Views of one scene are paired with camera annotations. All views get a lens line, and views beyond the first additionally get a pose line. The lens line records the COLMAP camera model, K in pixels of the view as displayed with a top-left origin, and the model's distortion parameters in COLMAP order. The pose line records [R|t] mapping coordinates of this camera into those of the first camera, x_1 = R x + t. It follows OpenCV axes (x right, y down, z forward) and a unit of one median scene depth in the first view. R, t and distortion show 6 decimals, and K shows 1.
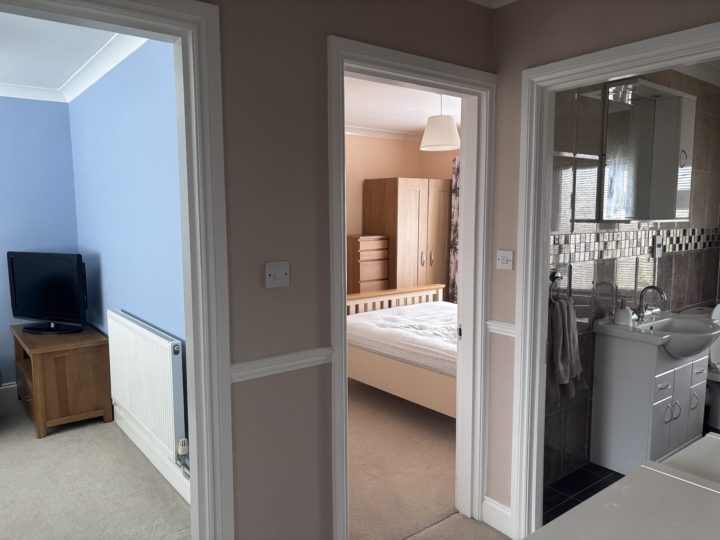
lens RADIAL K [[543.3, 0, 359.6], [0, 543.3, 266.7], [0, 0, 1]] dist [0.023967, -0.021352]
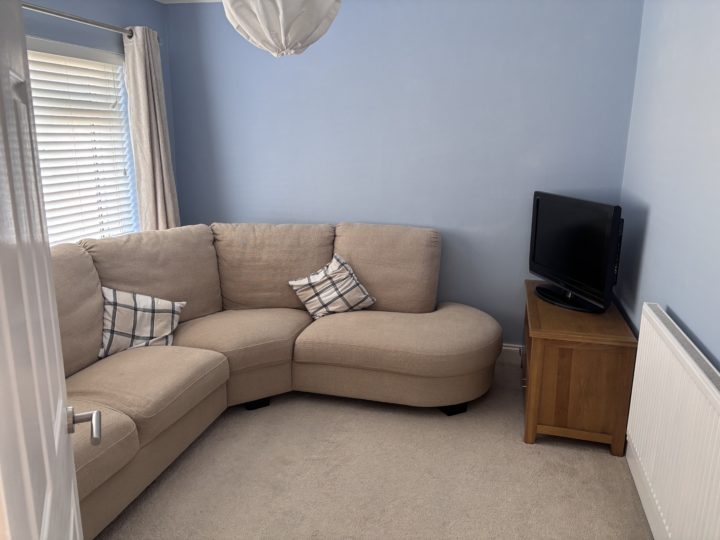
lens RADIAL K [[543.3, 0, 360.6], [0, 543.3, 268.7], [0, 0, 1]] dist [0.023967, -0.021352]
pose [[0.601331, 0.192629, -0.775432, -0.121696], [-0.094794, 0.980849, 0.170147, -0.023301], [0.793357, -0.028808, 0.608075, 0.244107]]
